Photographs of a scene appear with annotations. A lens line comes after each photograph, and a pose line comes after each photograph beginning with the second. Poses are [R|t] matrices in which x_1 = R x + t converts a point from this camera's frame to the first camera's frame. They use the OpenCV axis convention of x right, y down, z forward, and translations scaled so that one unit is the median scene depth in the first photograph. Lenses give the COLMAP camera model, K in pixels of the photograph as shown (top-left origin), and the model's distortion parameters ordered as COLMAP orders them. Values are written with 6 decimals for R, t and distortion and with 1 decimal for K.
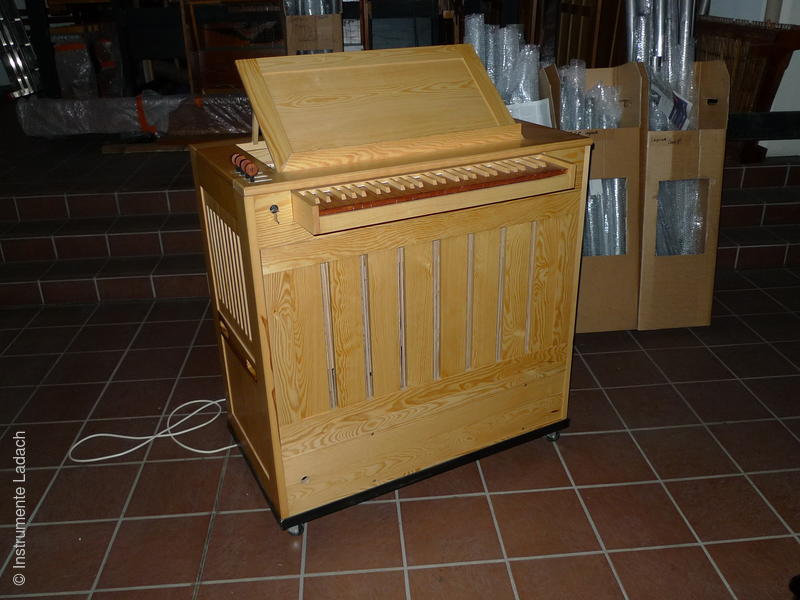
lens RADIAL K [[708.4, 0, 400.0], [0, 708.4, 300.0], [0, 0, 1]] dist [-0.032252, -0.014980]
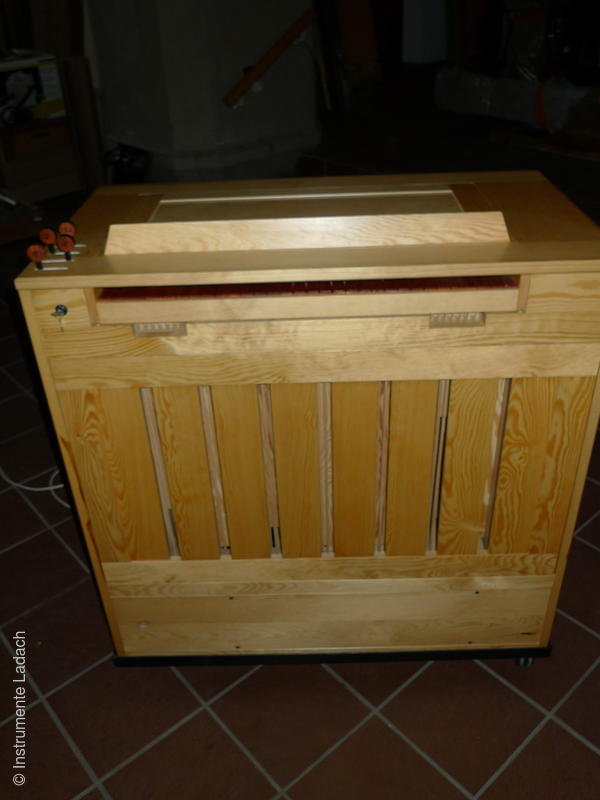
lens RADIAL K [[708.4, 0, 300.0], [0, 708.4, 400.0], [0, 0, 1]] dist [-0.032252, -0.014980]
pose [[0.880783, 0.241587, -0.407256, 0.323466], [-0.176808, 0.965646, 0.190439, -0.200681], [0.439273, -0.095730, 0.893239, 0.408656]]
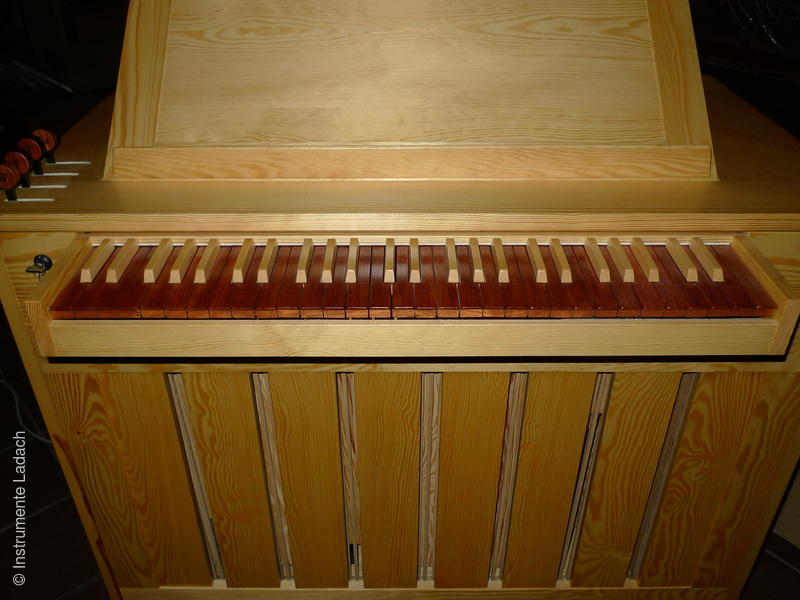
lens RADIAL K [[708.4, 0, 400.0], [0, 708.4, 300.0], [0, 0, 1]] dist [-0.032252, -0.014980]
pose [[0.886038, 0.267049, -0.378974, 0.205748], [-0.207656, 0.959454, 0.190595, -0.223520], [0.414507, -0.090178, 0.905567, 0.602696]]
